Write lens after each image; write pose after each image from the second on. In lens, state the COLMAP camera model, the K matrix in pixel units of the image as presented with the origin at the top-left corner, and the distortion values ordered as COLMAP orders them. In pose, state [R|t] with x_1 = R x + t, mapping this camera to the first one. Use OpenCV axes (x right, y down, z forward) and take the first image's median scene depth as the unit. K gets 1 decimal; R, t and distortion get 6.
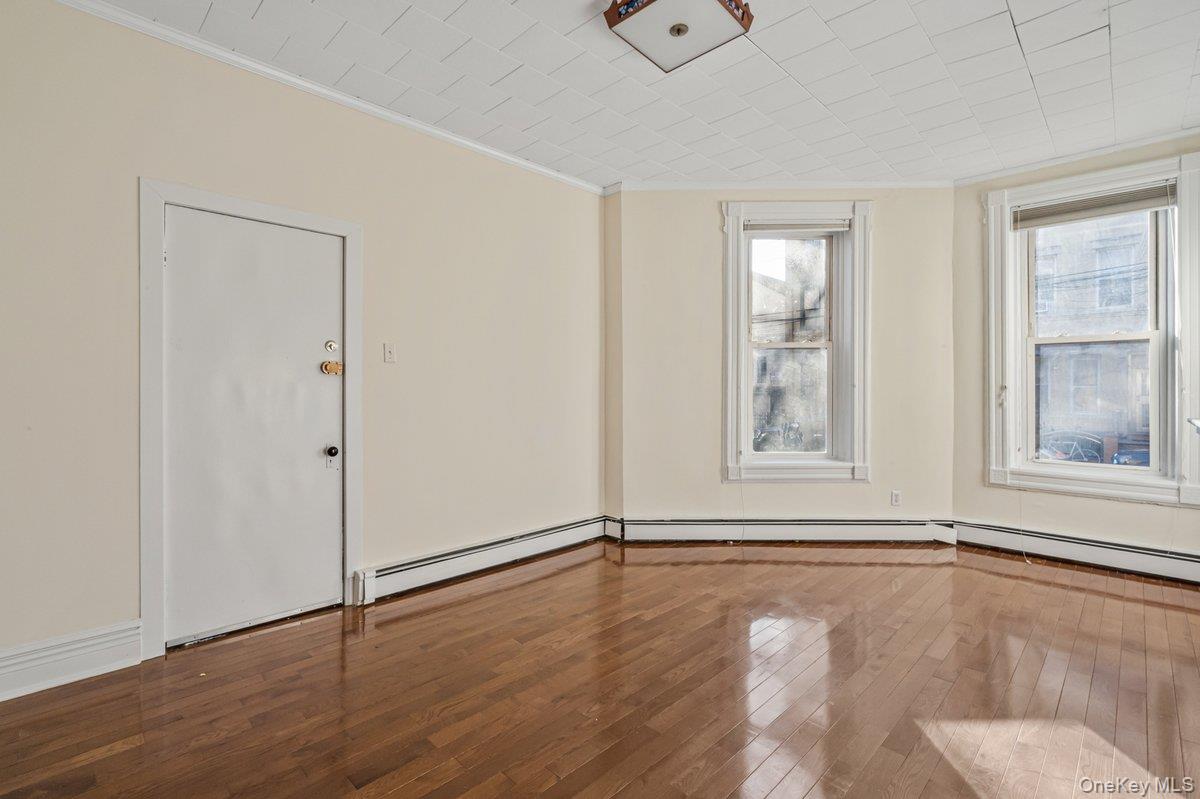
lens RADIAL K [[543.0, 0, 599.8], [0, 543.0, 389.7], [0, 0, 1]] dist [0.000093, -0.000176]
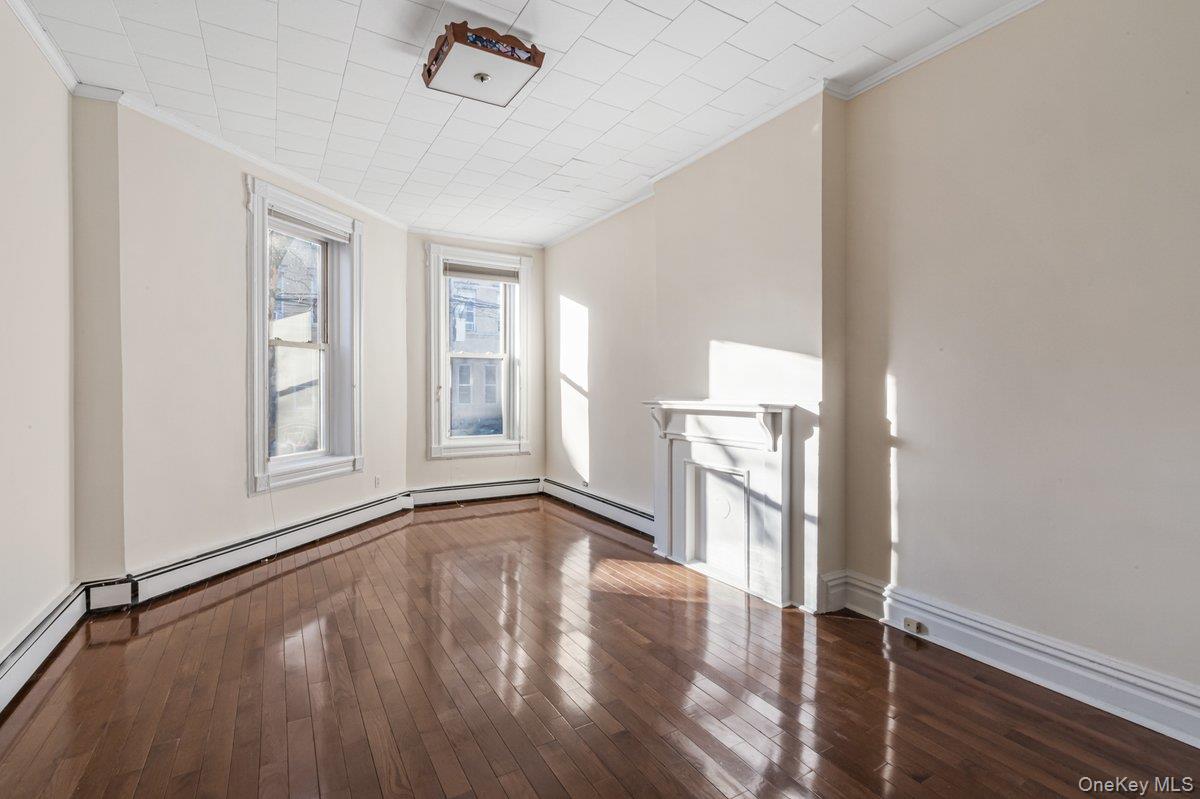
lens RADIAL K [[555.3, 0, 599.0], [0, 555.3, 395.8], [0, 0, 1]] dist [0.000749, 0.000196]
pose [[0.255803, -0.016349, 0.966591, -0.505137], [0.005345, 0.999866, 0.015497, -0.002319], [-0.966714, 0.001202, 0.255856, 0.231644]]
